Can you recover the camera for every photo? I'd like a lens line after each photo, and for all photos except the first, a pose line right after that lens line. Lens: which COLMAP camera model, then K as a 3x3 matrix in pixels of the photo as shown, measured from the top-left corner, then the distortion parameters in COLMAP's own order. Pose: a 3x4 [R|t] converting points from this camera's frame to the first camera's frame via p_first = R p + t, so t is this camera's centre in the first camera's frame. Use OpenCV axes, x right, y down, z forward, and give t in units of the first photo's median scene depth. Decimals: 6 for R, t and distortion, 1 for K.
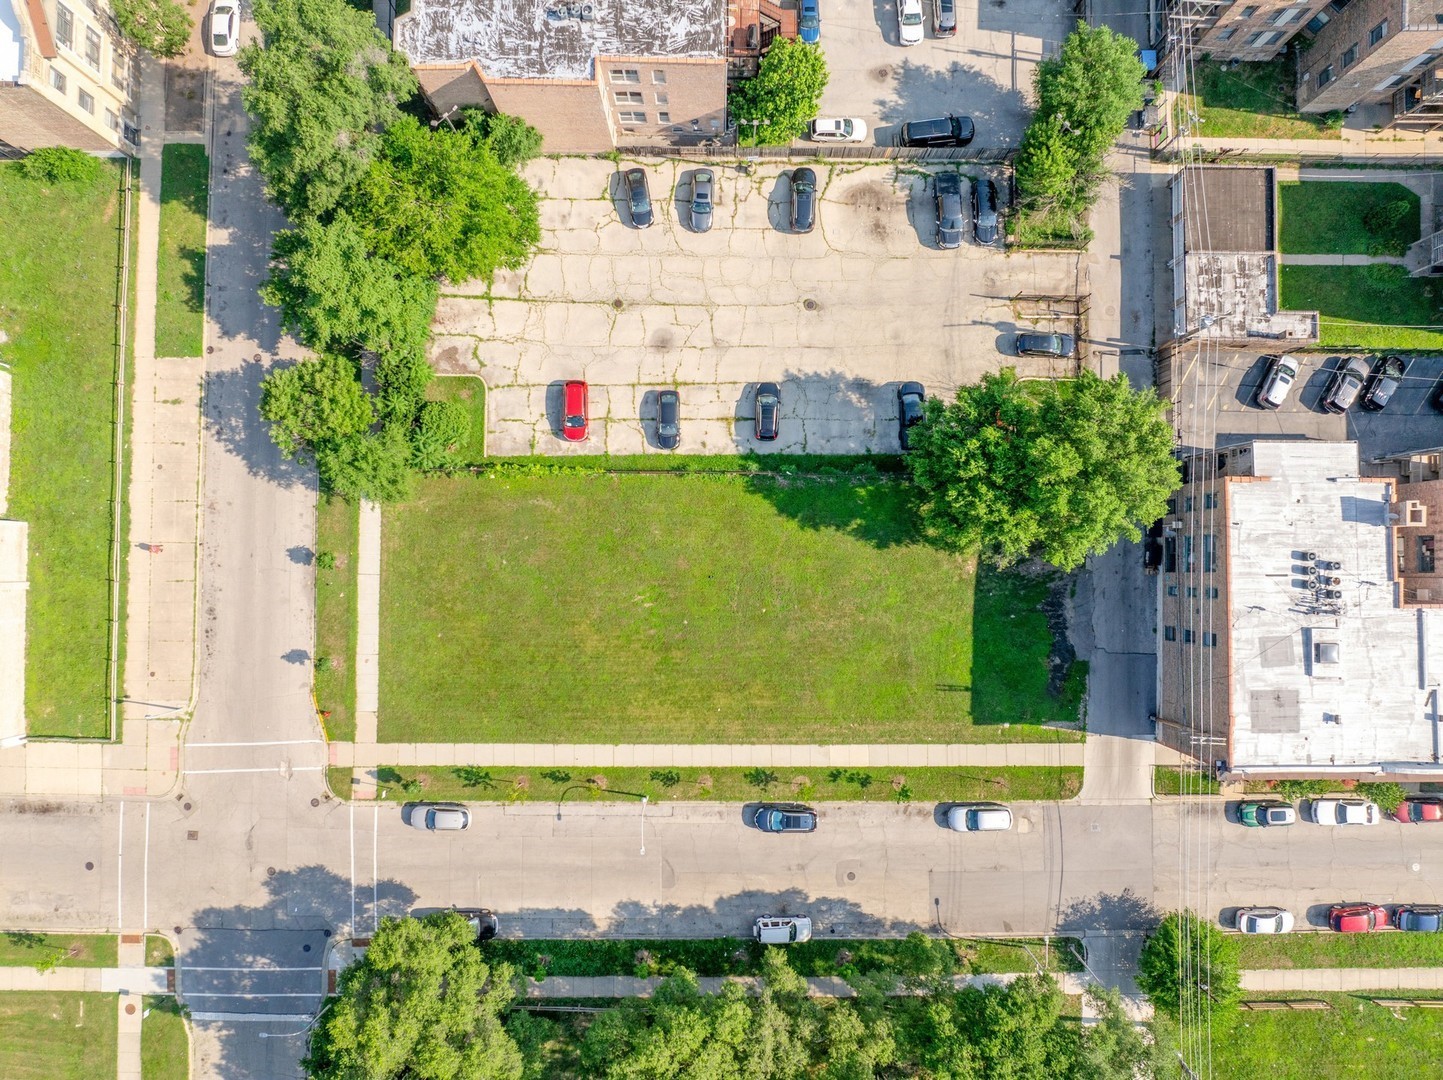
lens RADIAL K [[1014.0, 0, 721.5], [0, 1014.0, 540.0], [0, 0, 1]] dist [-0.039978, 0.004128]
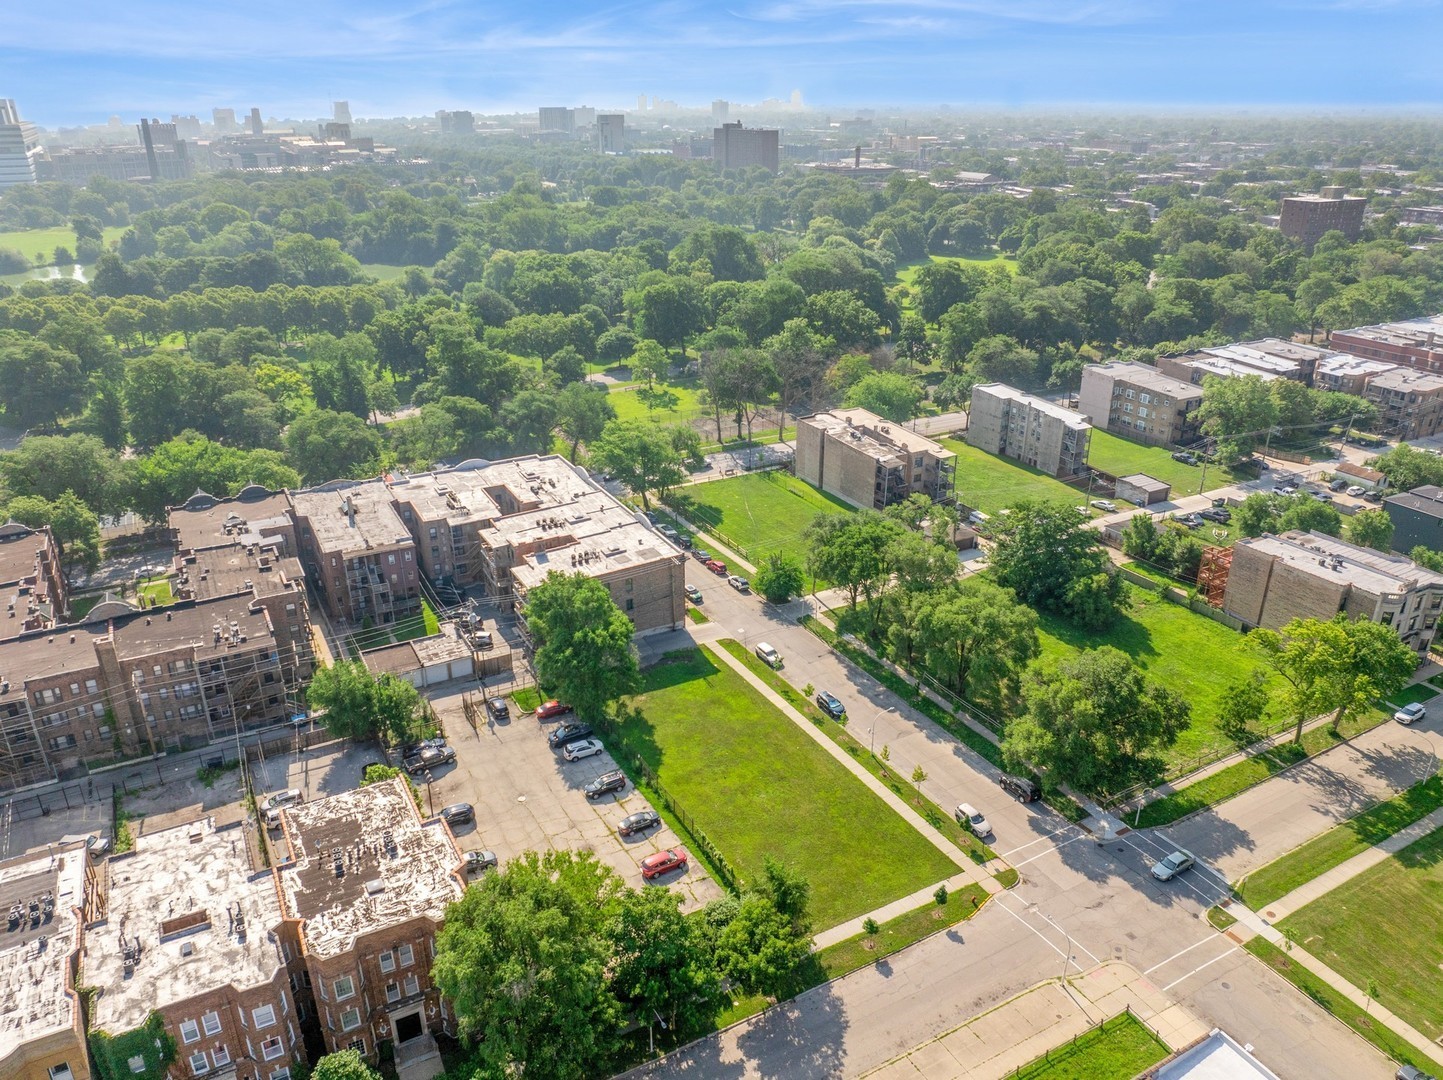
lens RADIAL K [[1032.2, 0, 719.4], [0, 1032.2, 539.5], [0, 0, 1]] dist [-0.038384, 0.001416]
pose [[-0.486449, -0.346011, 0.802274, -1.083231], [0.873408, -0.168498, 0.456910, -0.592583], [-0.022914, 0.922976, 0.384175, 0.113074]]
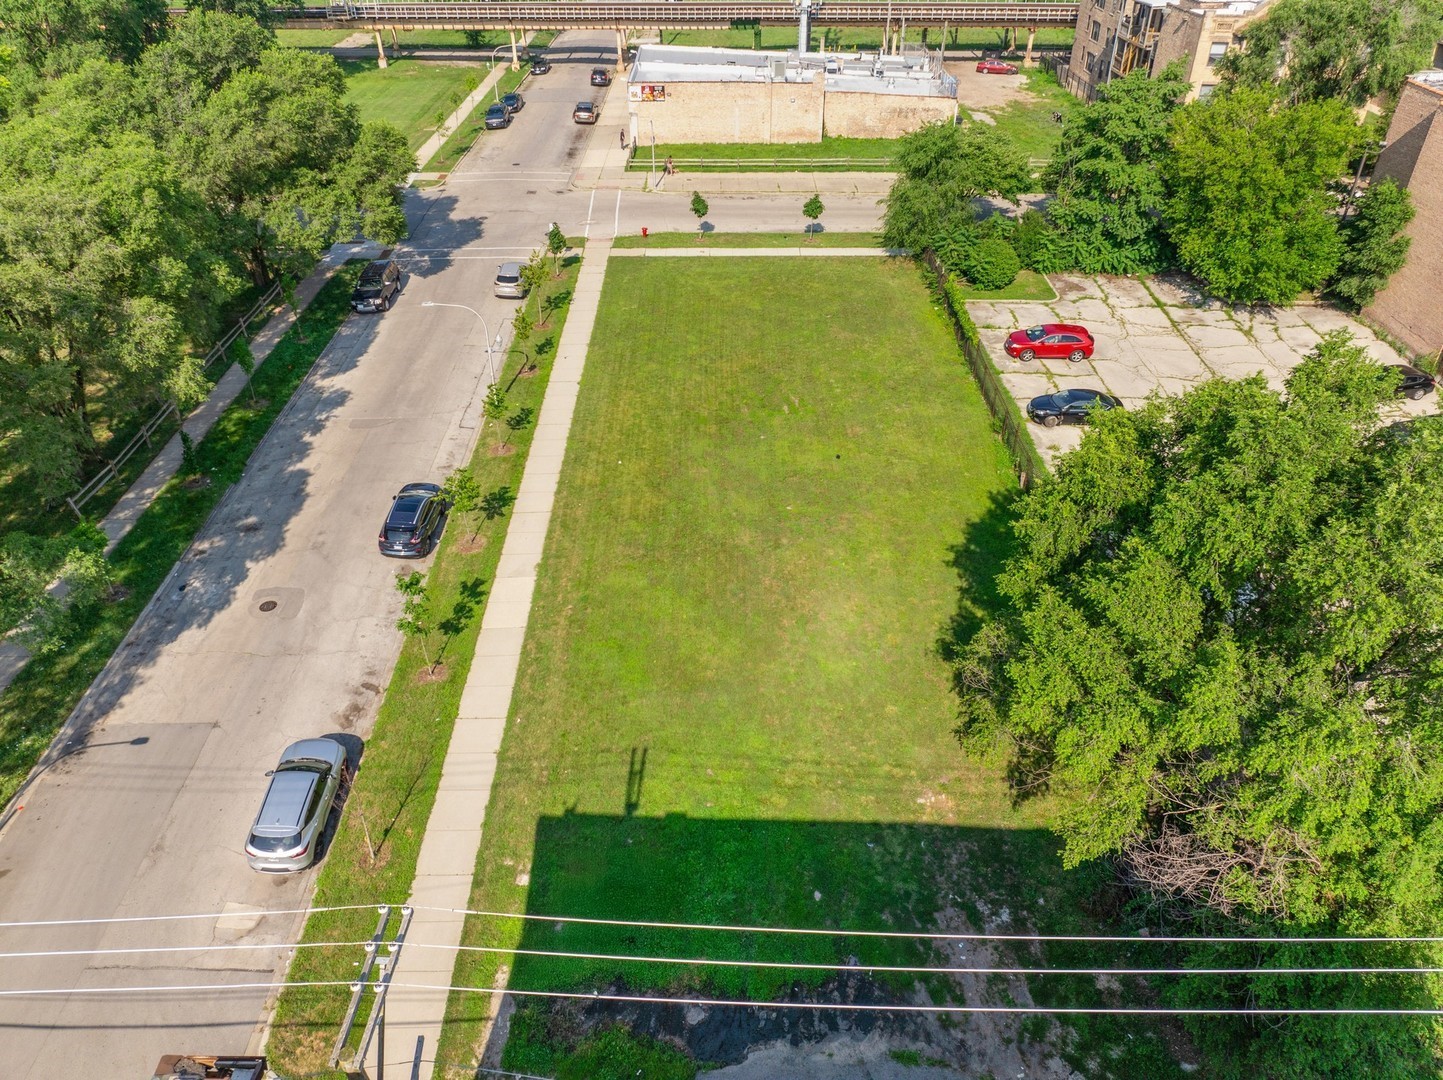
lens RADIAL K [[1014.0, 0, 721.5], [0, 1014.0, 540.0], [0, 0, 1]] dist [-0.039978, 0.004128]
pose [[0.012692, 0.579413, -0.814935, 0.514711], [-0.999475, 0.031643, 0.006932, 0.104165], [0.029803, 0.814420, 0.579510, 0.687277]]
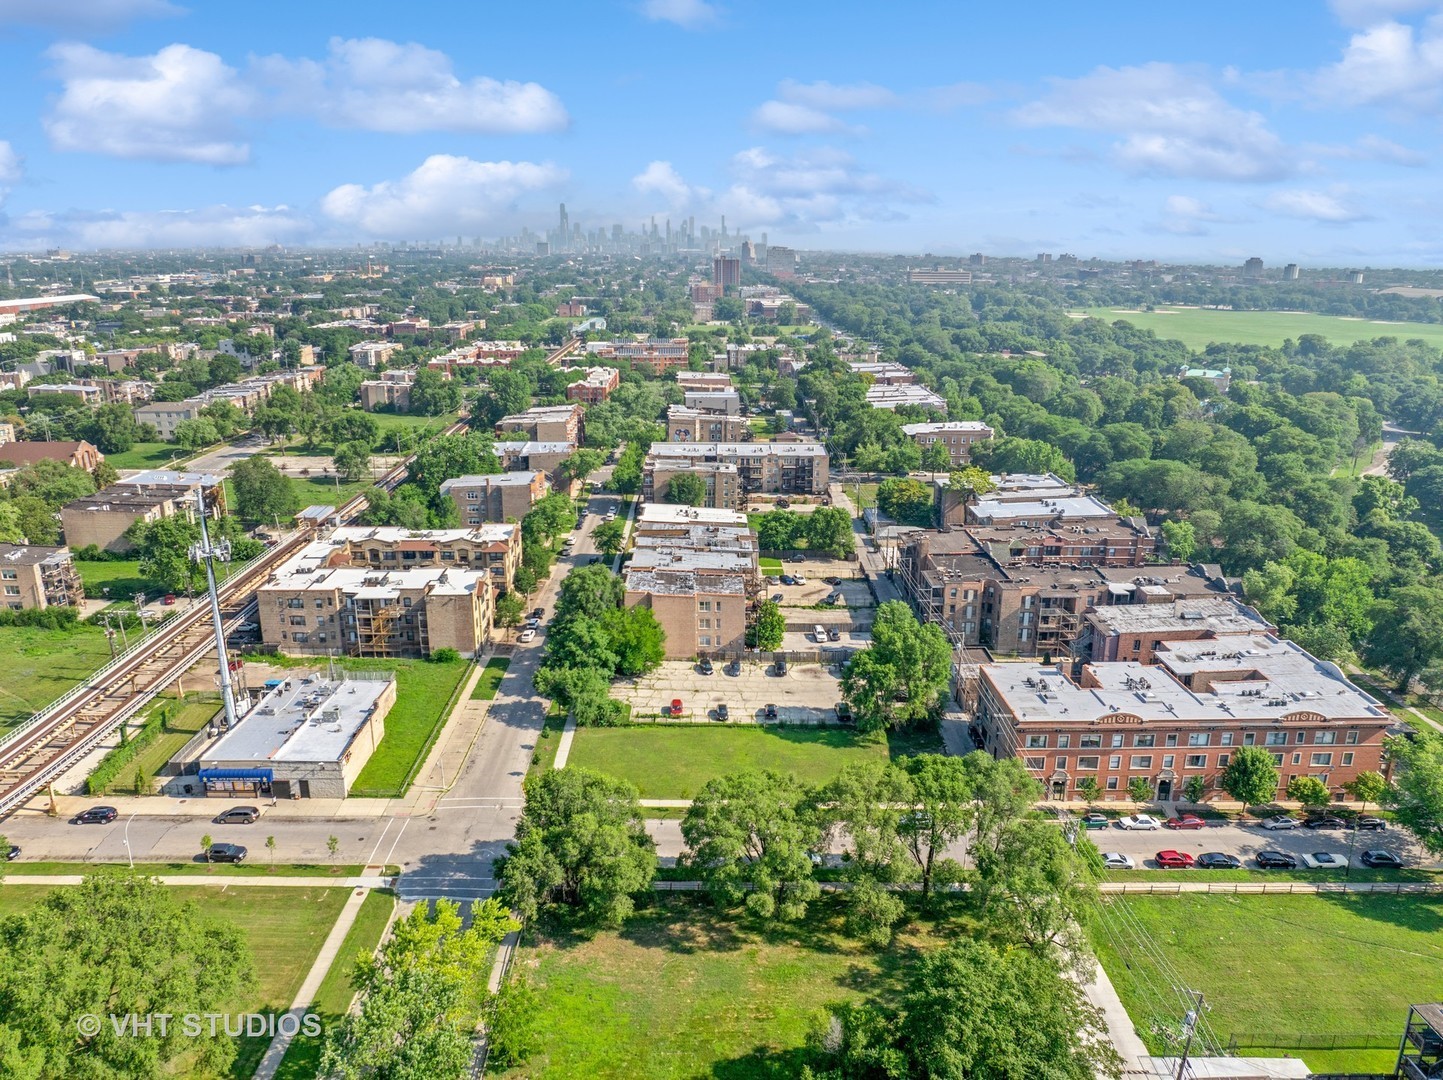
lens RADIAL K [[1012.2, 0, 717.5], [0, 1012.2, 535.3], [0, 0, 1]] dist [-0.037630, 0.000994]
pose [[0.999827, -0.001217, 0.018568, -0.098747], [0.018062, 0.303331, -0.952714, 1.684921], [-0.004472, 0.952885, 0.303300, 0.054792]]
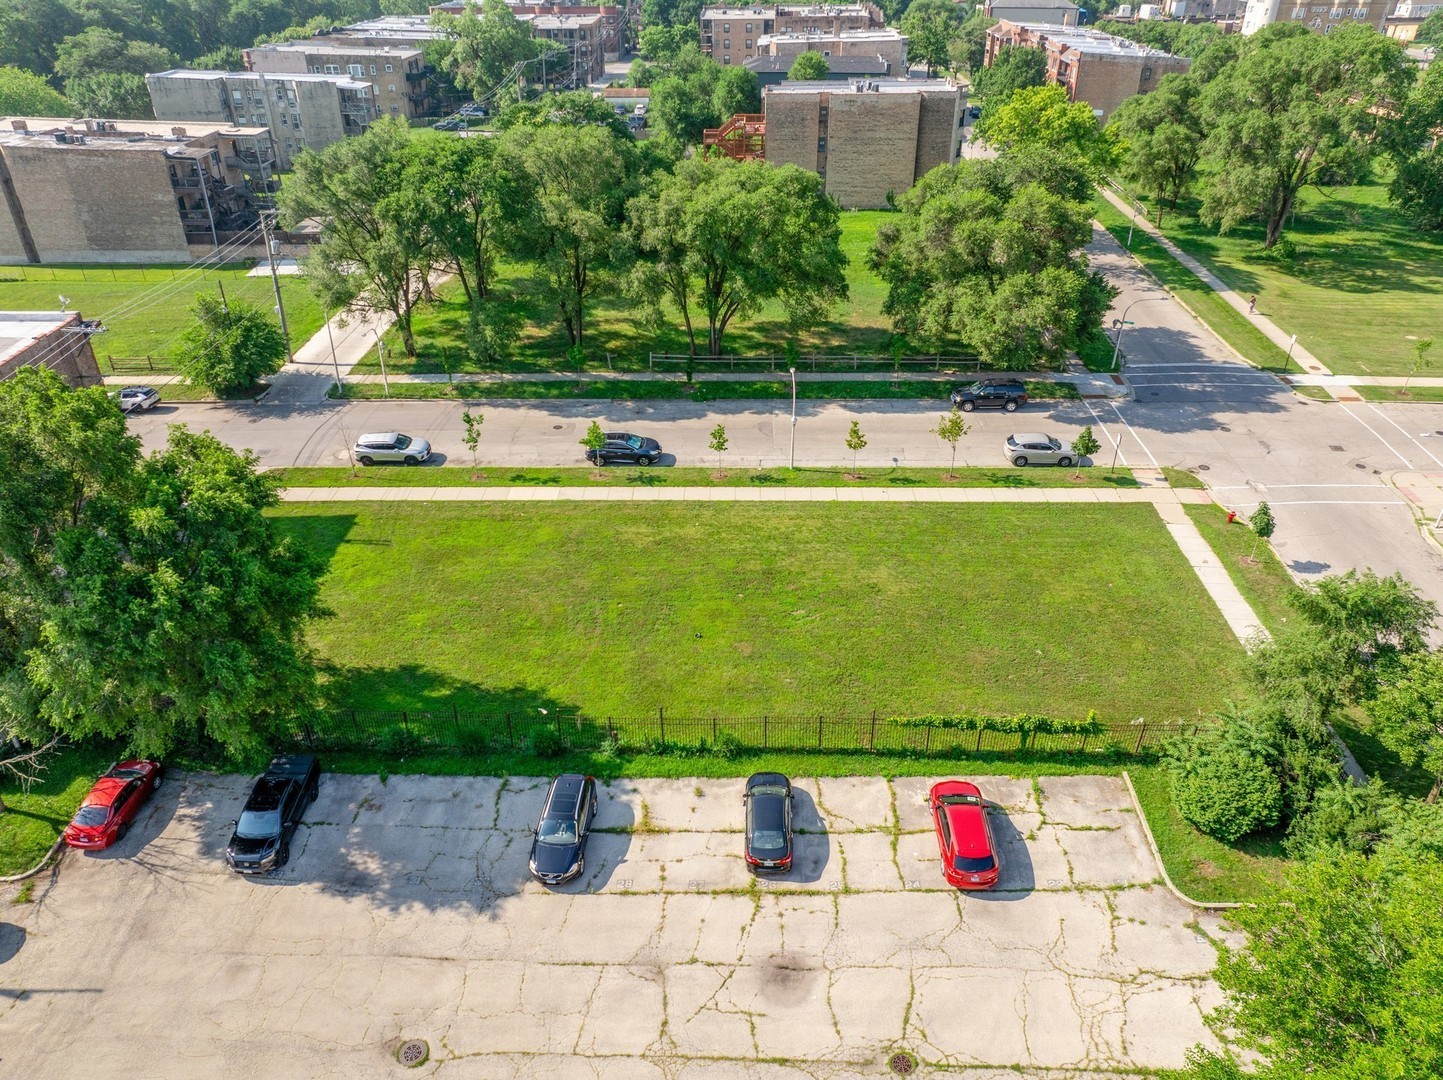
lens RADIAL K [[1014.0, 0, 721.5], [0, 1014.0, 540.0], [0, 0, 1]] dist [-0.039978, 0.004128]
pose [[-0.999490, -0.015248, 0.028051, -0.041092], [0.031916, -0.501109, 0.864796, -0.471544], [0.000870, 0.865250, 0.501340, 0.639260]]
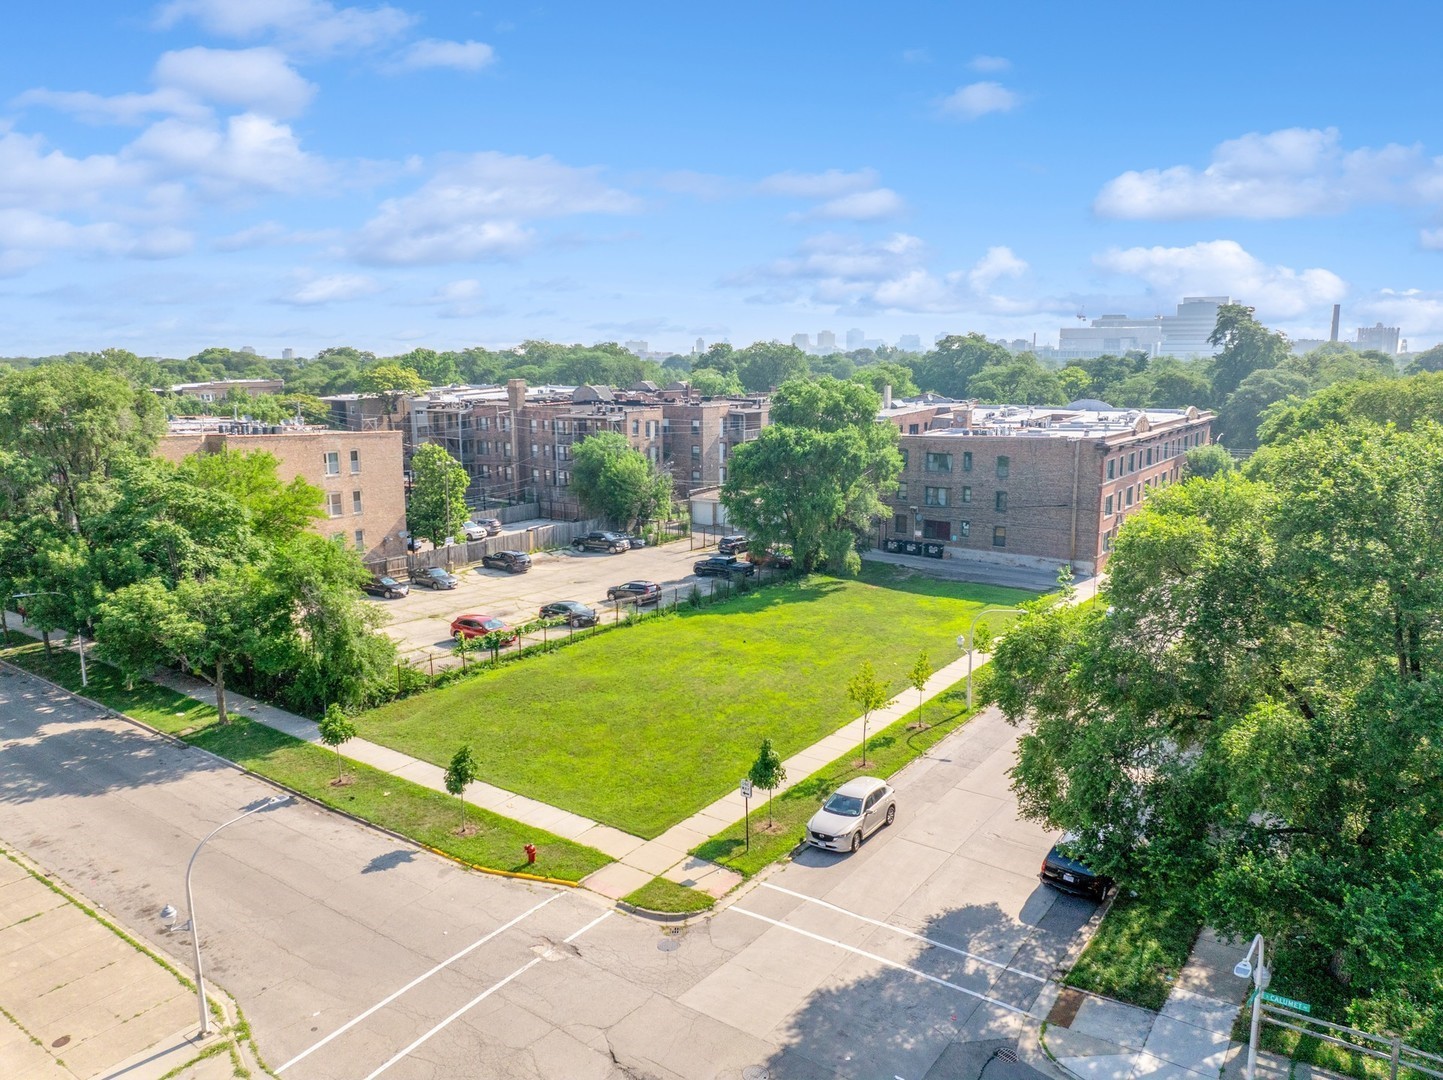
lens RADIAL K [[1012.2, 0, 717.5], [0, 1012.2, 535.3], [0, 0, 1]] dist [-0.037630, 0.000994]
pose [[0.573060, -0.142272, 0.807070, -0.679257], [0.819249, 0.124467, -0.559767, 0.471025], [-0.020815, 0.981971, 0.187883, 0.761498]]
